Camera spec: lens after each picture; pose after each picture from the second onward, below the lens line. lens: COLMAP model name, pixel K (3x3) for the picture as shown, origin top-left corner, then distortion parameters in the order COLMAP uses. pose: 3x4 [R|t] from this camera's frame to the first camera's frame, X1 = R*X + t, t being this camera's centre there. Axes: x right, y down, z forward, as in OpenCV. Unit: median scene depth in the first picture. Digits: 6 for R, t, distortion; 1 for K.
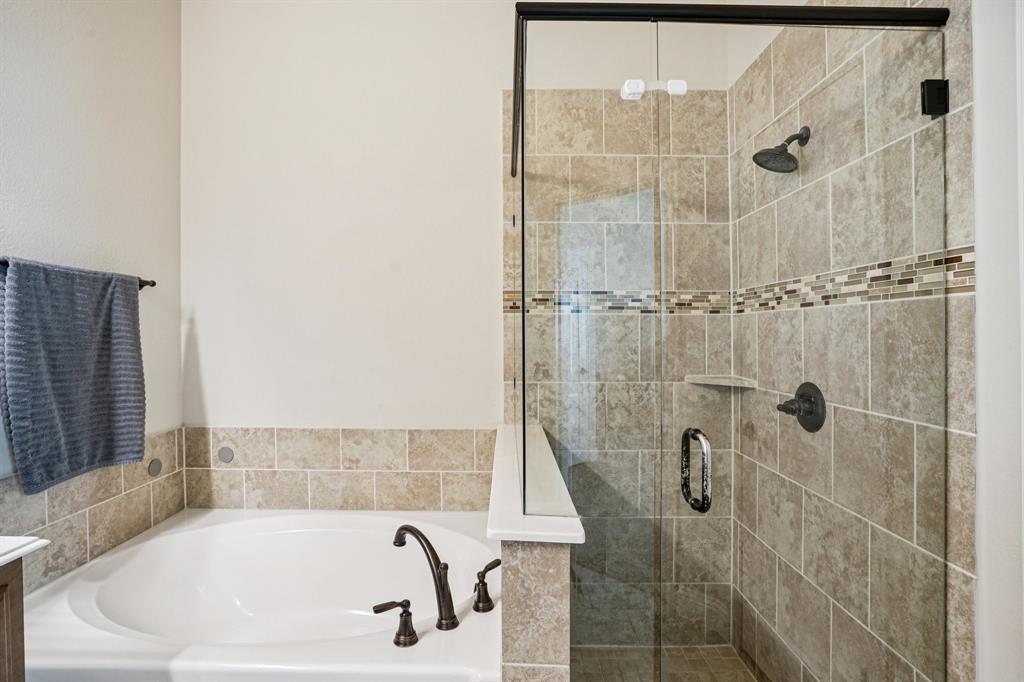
lens RADIAL K [[479.3, 0, 508.6], [0, 479.3, 341.6], [0, 0, 1]] dist [-0.046046, 0.014327]
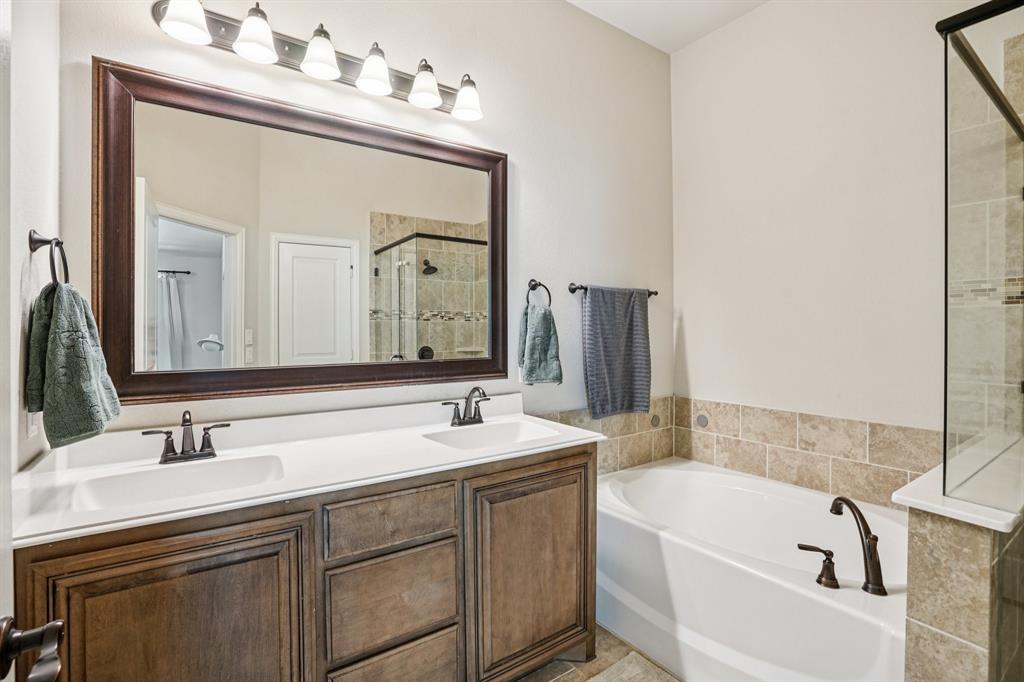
lens RADIAL K [[479.3, 0, 505.7], [0, 479.3, 335.1], [0, 0, 1]] dist [-0.046046, 0.014327]
pose [[0.578376, 0.009095, -0.815720, 0.188936], [-0.009875, 0.999943, 0.004147, 0.004860], [0.815711, 0.005657, 0.578433, -0.249253]]
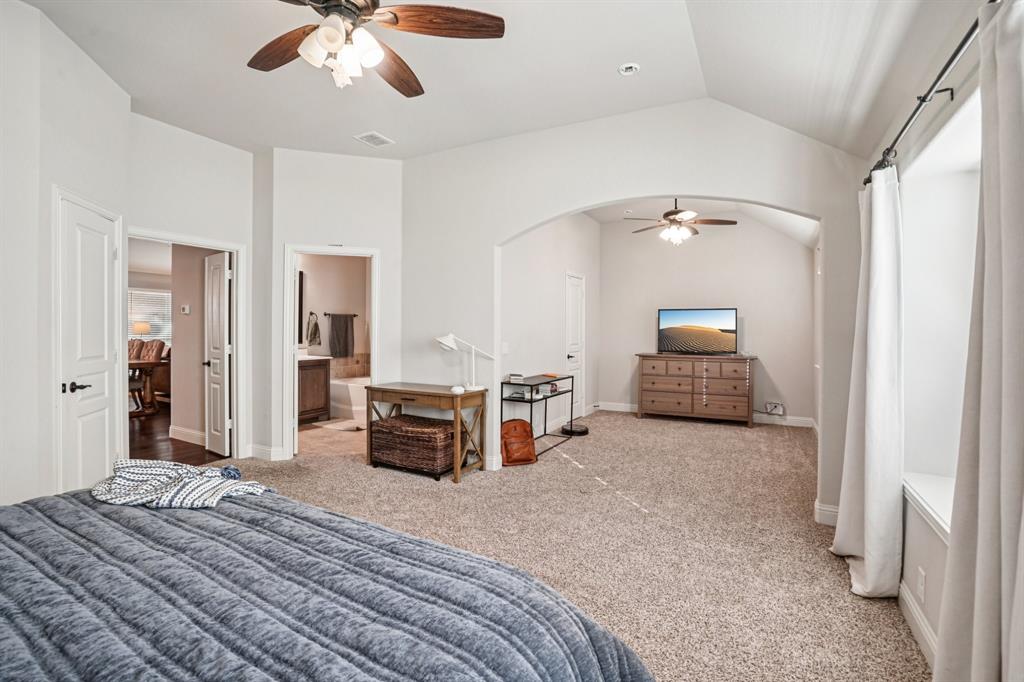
lens RADIAL K [[479.3, 0, 507.8], [0, 479.3, 335.8], [0, 0, 1]] dist [-0.046046, 0.014327]
pose [[0.886100, 0.018093, -0.463141, 2.468263], [-0.019872, 0.999802, 0.001037, 0.020972], [0.463068, 0.008285, 0.886284, -2.196791]]
